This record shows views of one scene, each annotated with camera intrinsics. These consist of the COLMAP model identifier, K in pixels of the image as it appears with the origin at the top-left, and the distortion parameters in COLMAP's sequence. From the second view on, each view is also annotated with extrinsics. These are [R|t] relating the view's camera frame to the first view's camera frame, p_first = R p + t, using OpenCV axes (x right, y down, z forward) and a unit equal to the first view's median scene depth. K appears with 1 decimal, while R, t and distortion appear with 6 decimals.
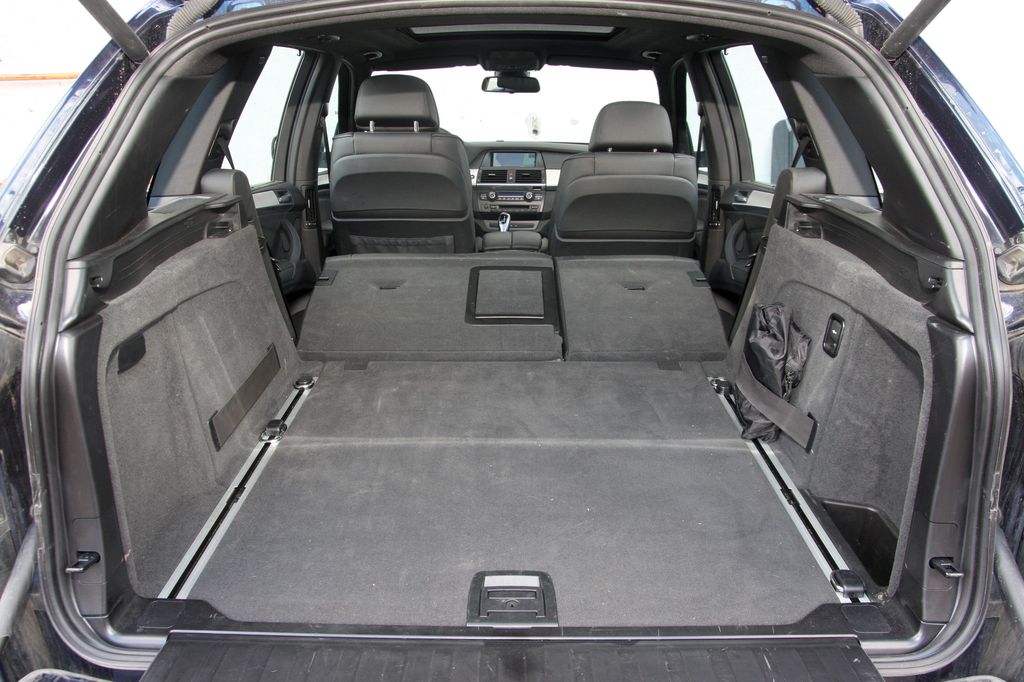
lens RADIAL K [[812.9, 0, 512.0], [0, 812.9, 341.0], [0, 0, 1]] dist [-0.150161, 0.128152]
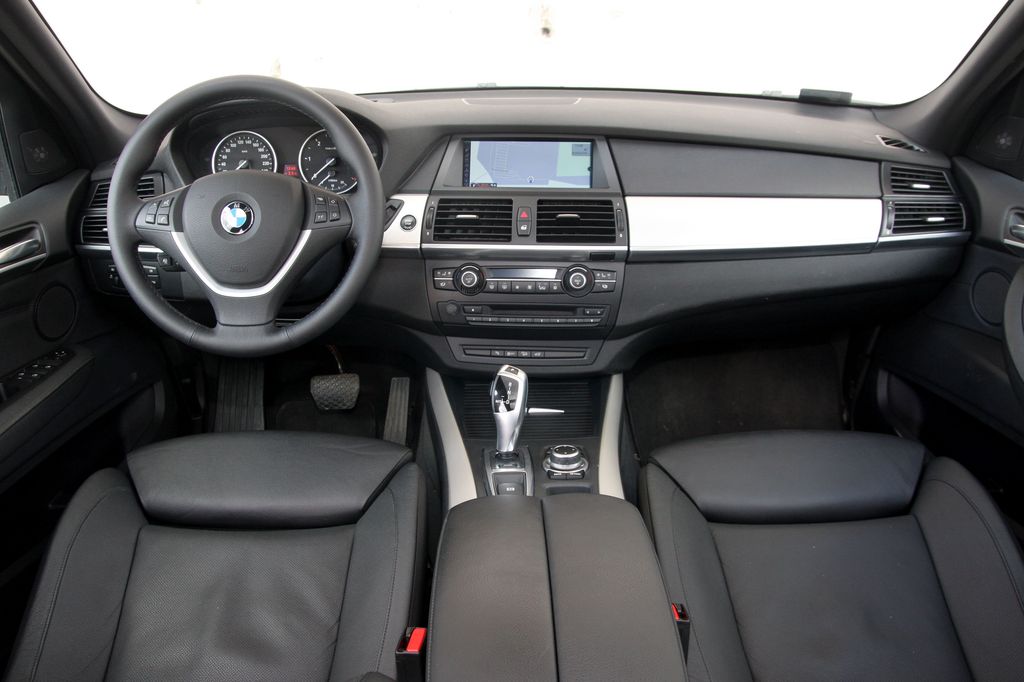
lens RADIAL K [[812.9, 0, 512.0], [0, 812.9, 341.0], [0, 0, 1]] dist [-0.150161, 0.128152]
pose [[0.999683, -0.008589, 0.023687, -0.039119], [0.004892, 0.988381, 0.151915, -0.555466], [-0.024716, -0.151751, 0.988110, 1.786265]]
